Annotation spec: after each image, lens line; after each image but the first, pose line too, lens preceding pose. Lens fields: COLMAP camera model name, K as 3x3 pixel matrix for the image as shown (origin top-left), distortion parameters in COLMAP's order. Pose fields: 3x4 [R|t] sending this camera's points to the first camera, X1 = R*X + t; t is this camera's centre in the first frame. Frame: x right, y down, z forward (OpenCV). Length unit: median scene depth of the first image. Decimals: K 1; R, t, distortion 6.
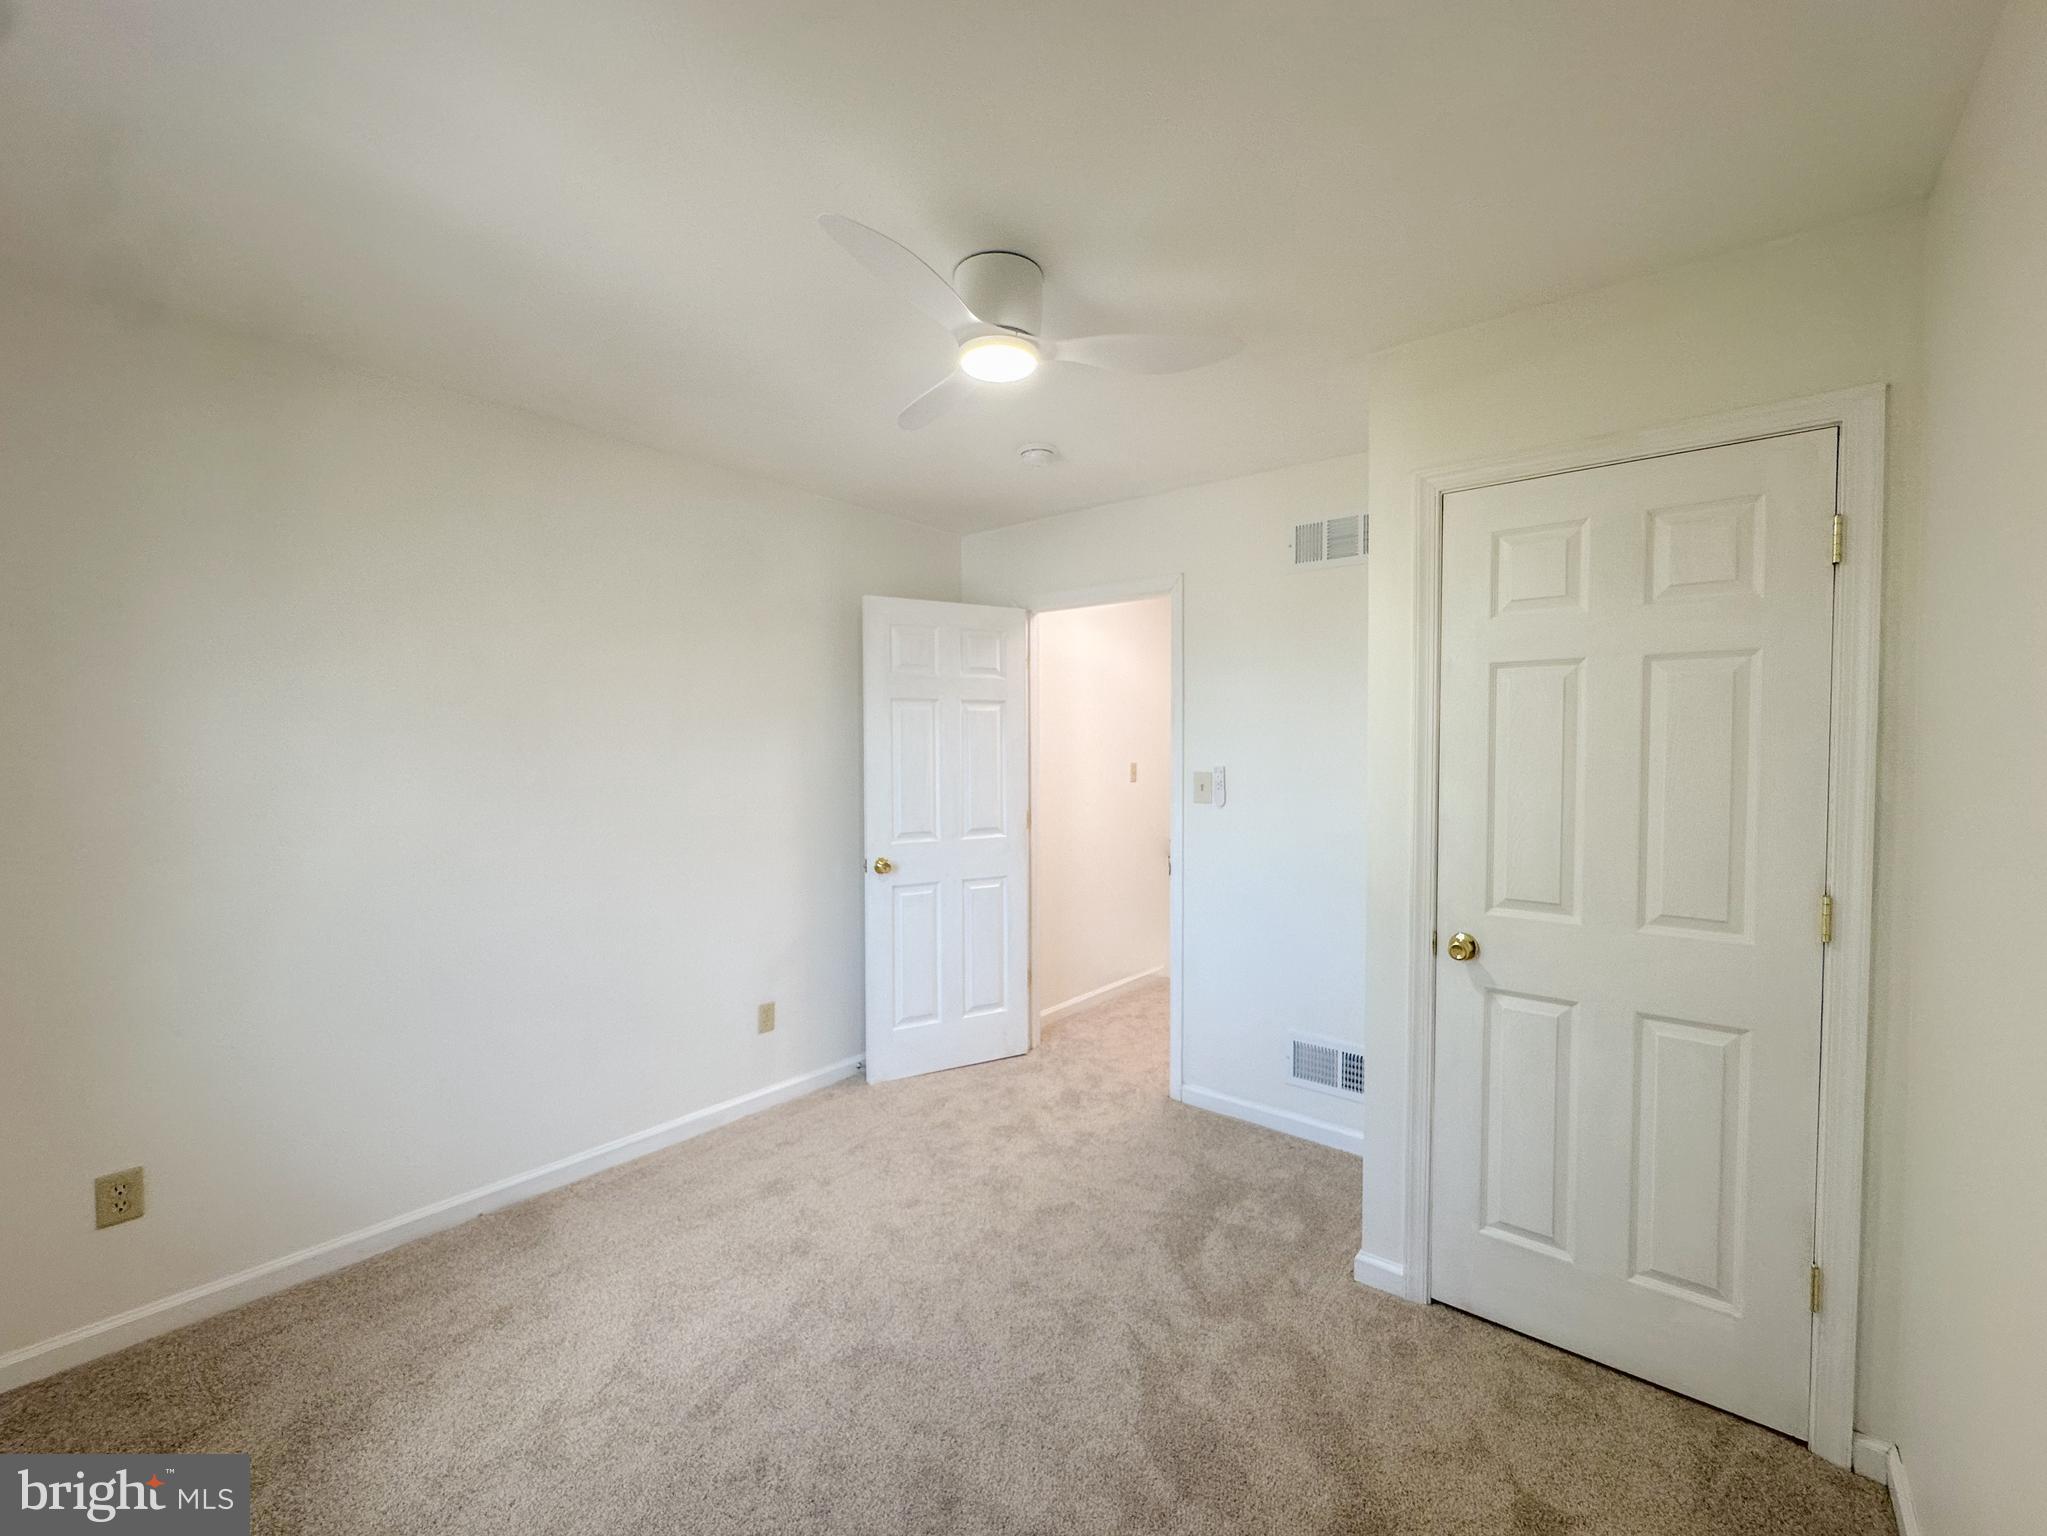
lens RADIAL K [[831.9, 0, 1022.5], [0, 831.9, 769.4], [0, 0, 1]] dist [0.009836, 0.000169]
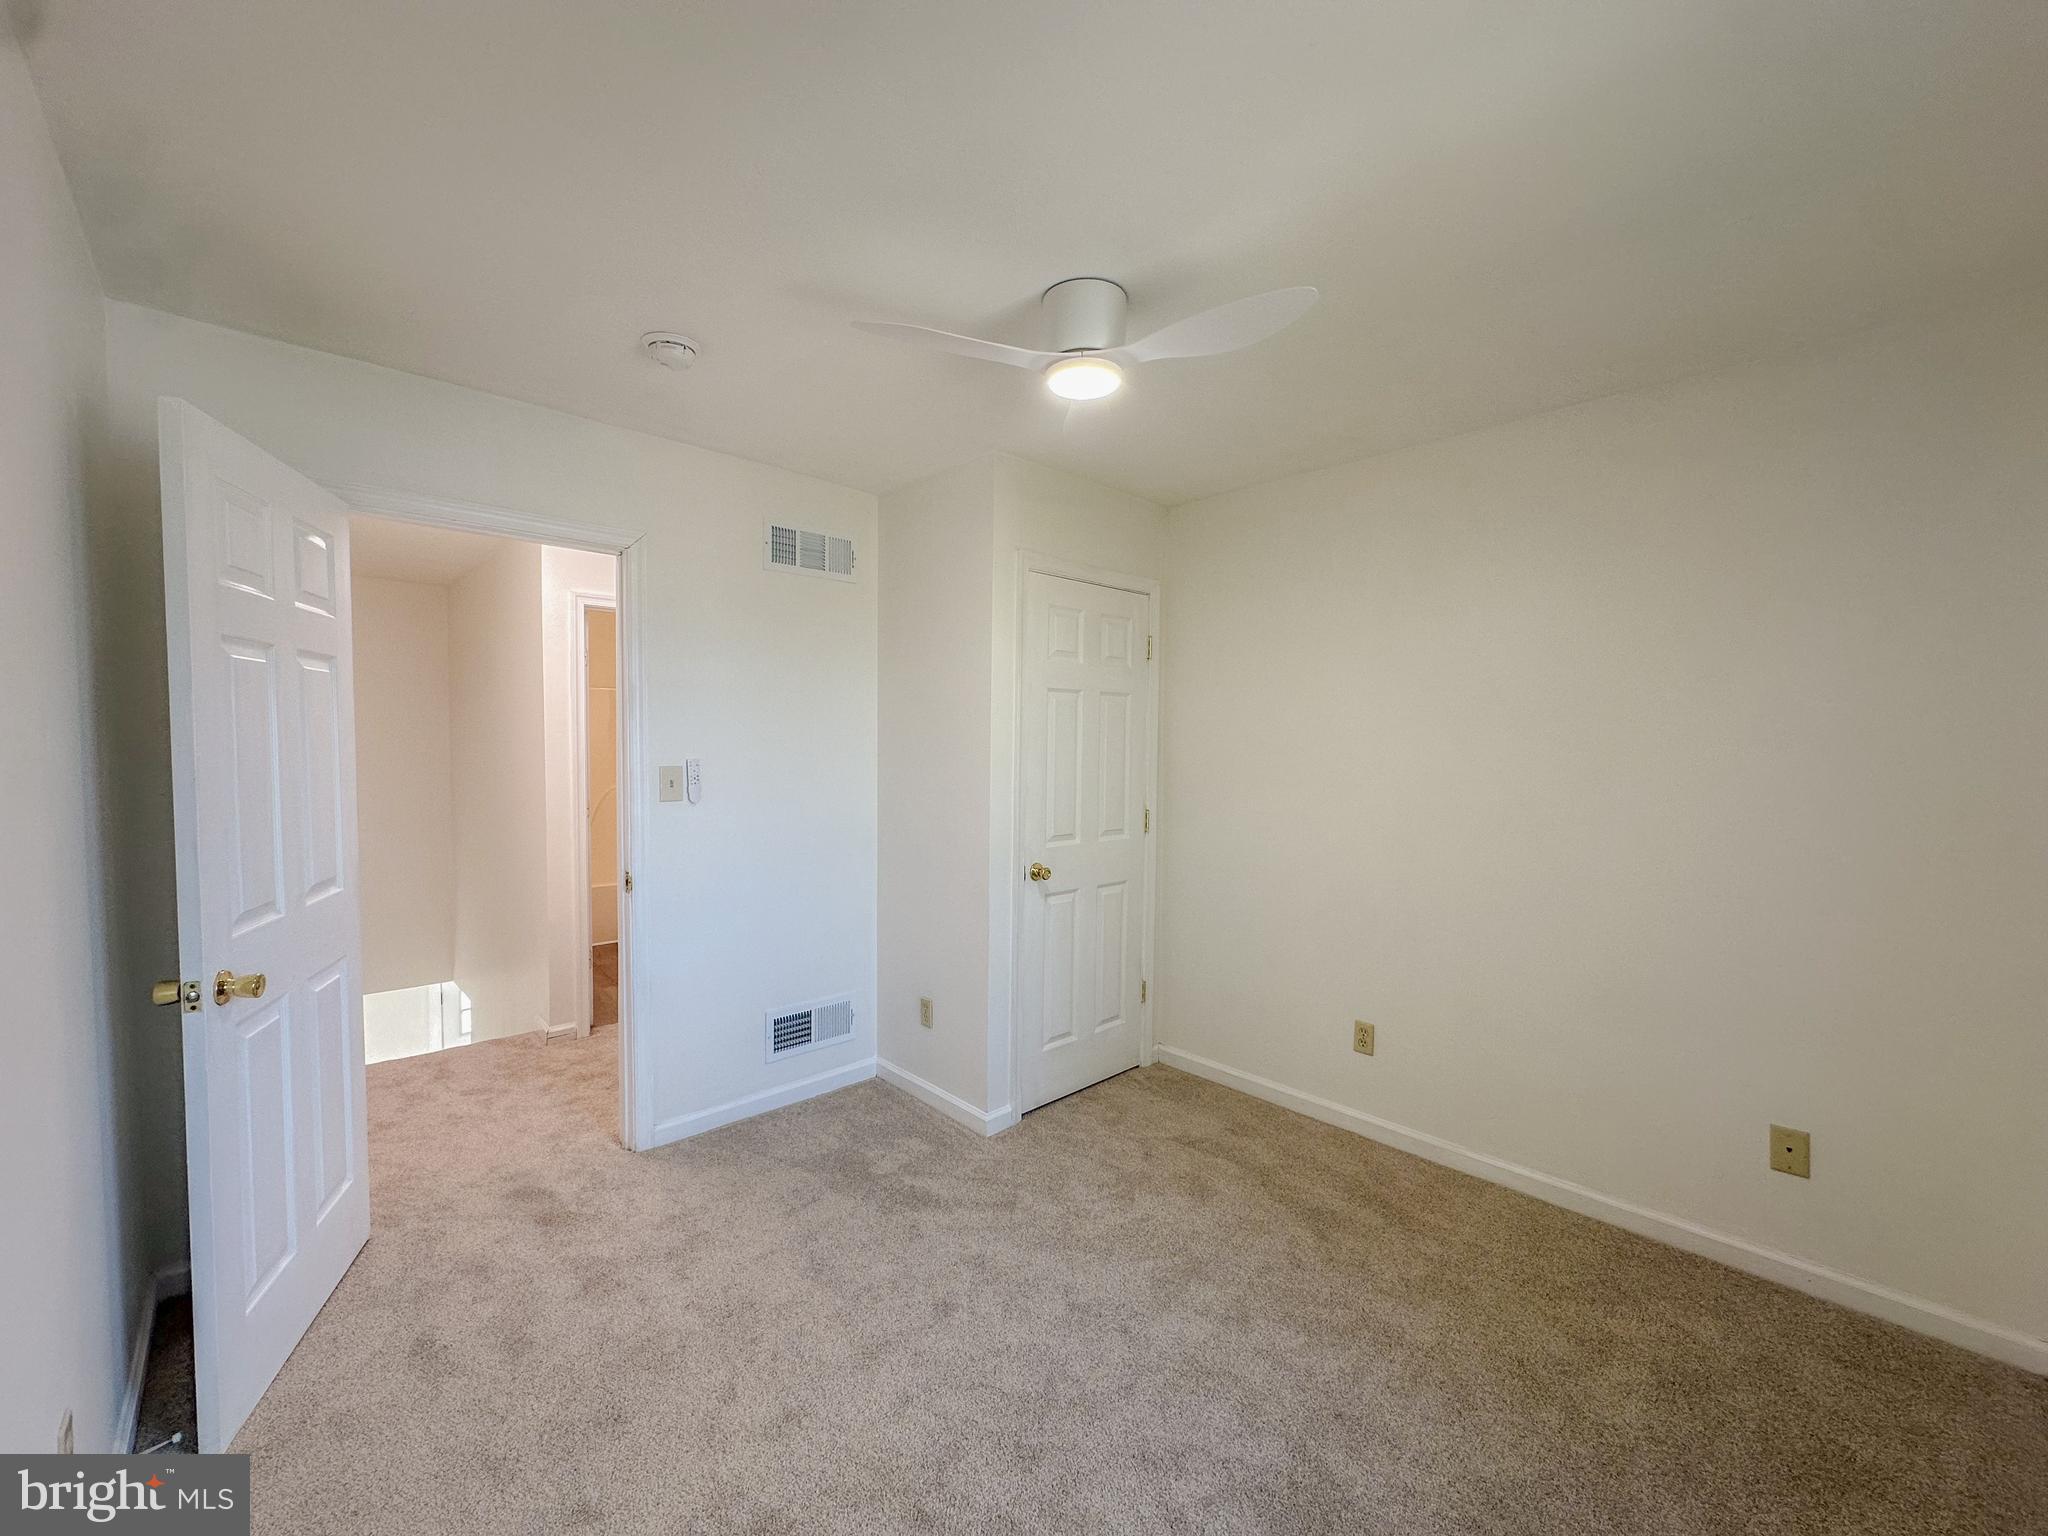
lens RADIAL K [[832.3, 0, 1016.8], [0, 832.3, 758.1], [0, 0, 1]] dist [0.009836, 0.000169]
pose [[0.142998, -0.023773, 0.989437, -0.972969], [0.015818, 0.999639, 0.021732, -0.028823], [-0.989597, 0.012544, 0.143323, 0.807621]]
